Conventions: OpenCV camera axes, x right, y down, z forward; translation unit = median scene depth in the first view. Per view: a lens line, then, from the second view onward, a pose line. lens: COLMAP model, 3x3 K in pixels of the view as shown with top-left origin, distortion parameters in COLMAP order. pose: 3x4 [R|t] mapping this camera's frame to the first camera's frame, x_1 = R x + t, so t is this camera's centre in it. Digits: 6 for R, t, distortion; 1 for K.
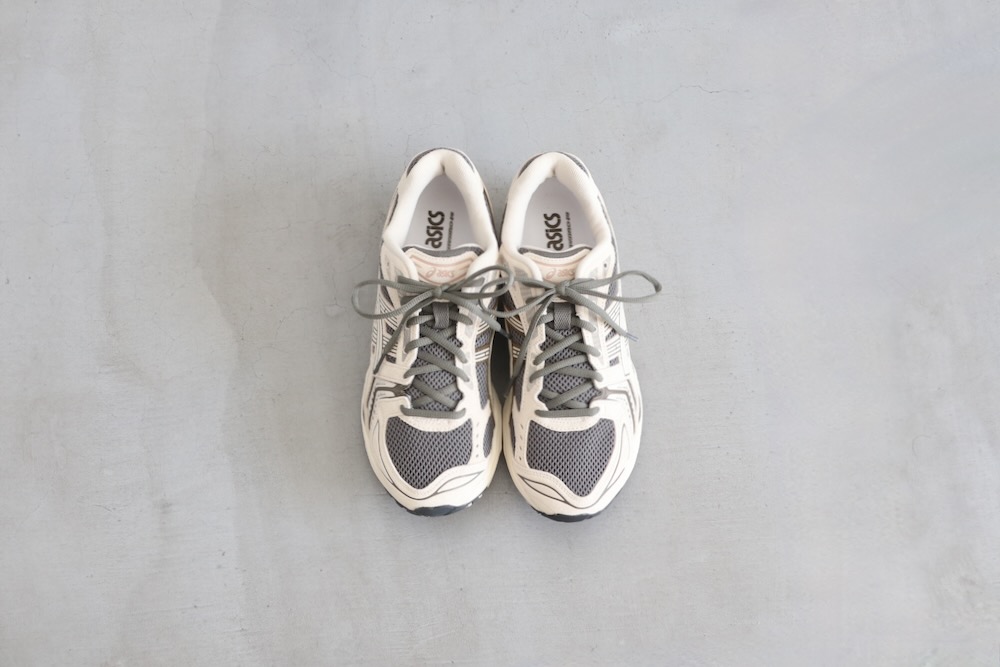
lens RADIAL K [[1087.3, 0, 500.0], [0, 1087.3, 333.5], [0, 0, 1]] dist [0.004443, 0.000964]
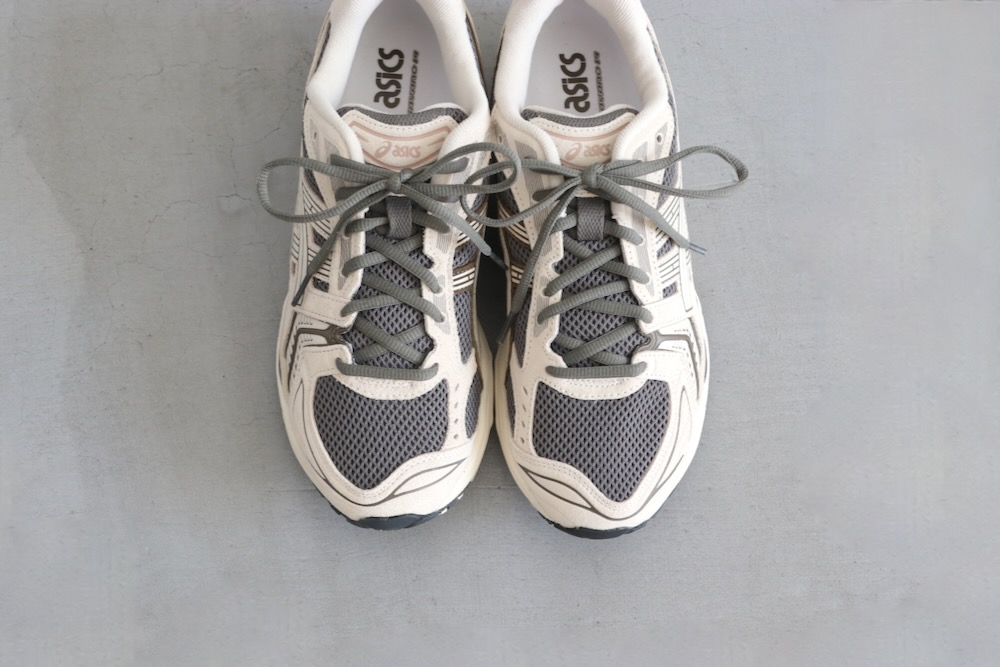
lens RADIAL K [[1405.9, 0, 476.1], [0, 1405.9, 336.5], [0, 0, 1]] dist [0.001839, 0.009687]
pose [[0.999982, 0.003644, 0.004691, -0.013057], [-0.004095, 0.994991, 0.099885, -0.029675], [-0.004304, -0.099903, 0.994988, 0.176723]]
